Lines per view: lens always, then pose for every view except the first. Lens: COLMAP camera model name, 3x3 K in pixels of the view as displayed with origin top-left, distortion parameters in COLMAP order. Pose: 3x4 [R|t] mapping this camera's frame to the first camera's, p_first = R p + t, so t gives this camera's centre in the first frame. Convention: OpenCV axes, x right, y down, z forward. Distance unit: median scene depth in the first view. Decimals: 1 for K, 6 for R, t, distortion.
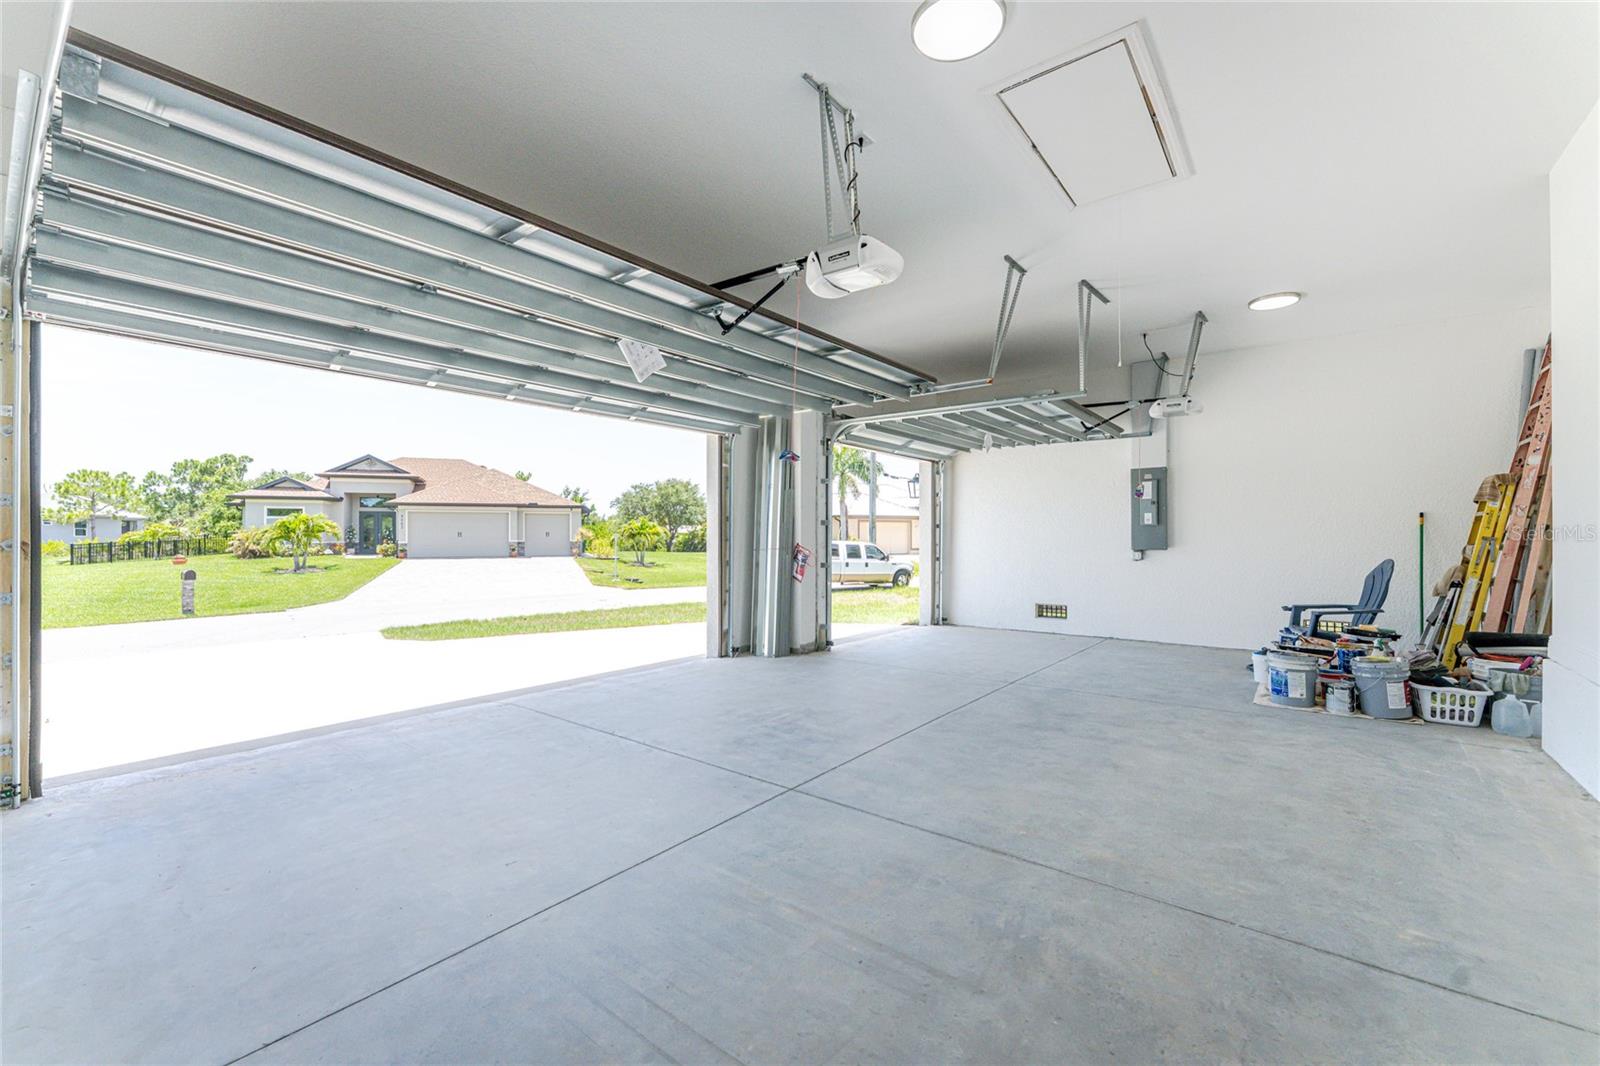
lens RADIAL K [[673.1, 0, 800.0], [0, 673.1, 533.0], [0, 0, 1]] dist [0.000753, 0.000039]
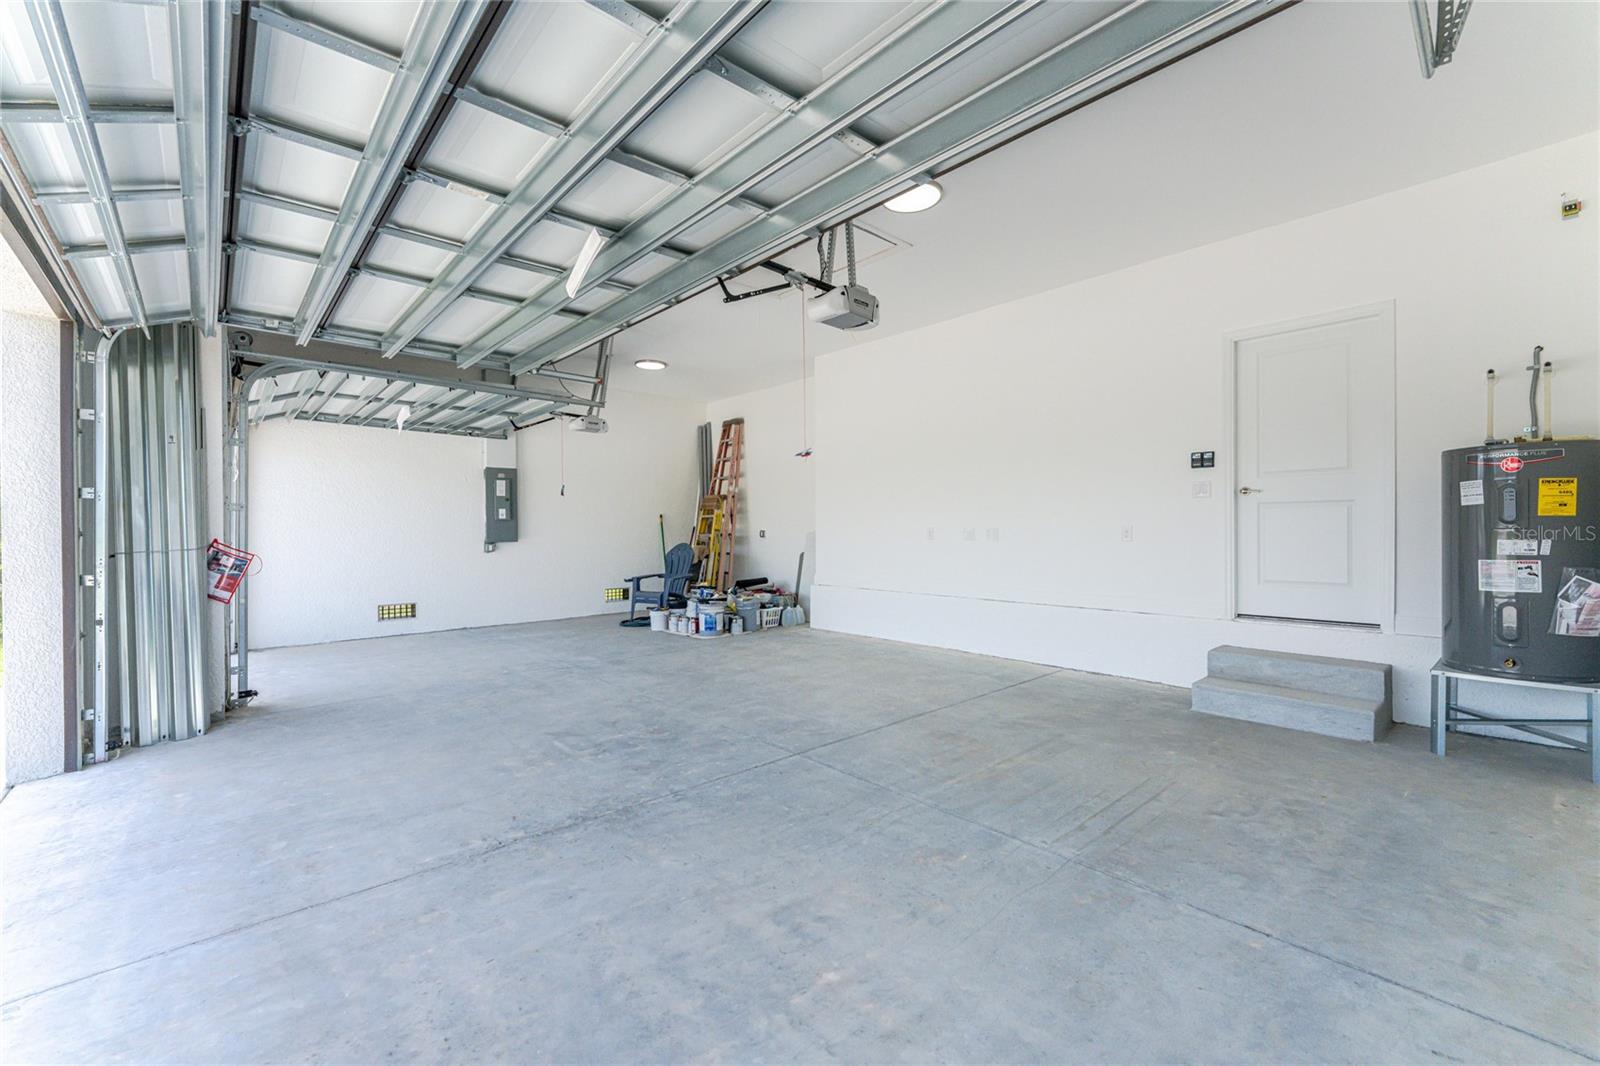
lens RADIAL K [[637.3, 0, 800.0], [0, 637.3, 533.0], [0, 0, 1]] dist [-0.000190, 0.000221]
pose [[0.164017, -0.002971, 0.986453, -0.771762], [0.000569, 0.999996, 0.002917, 0.012865], [-0.986457, 0.000083, 0.164018, 0.615311]]
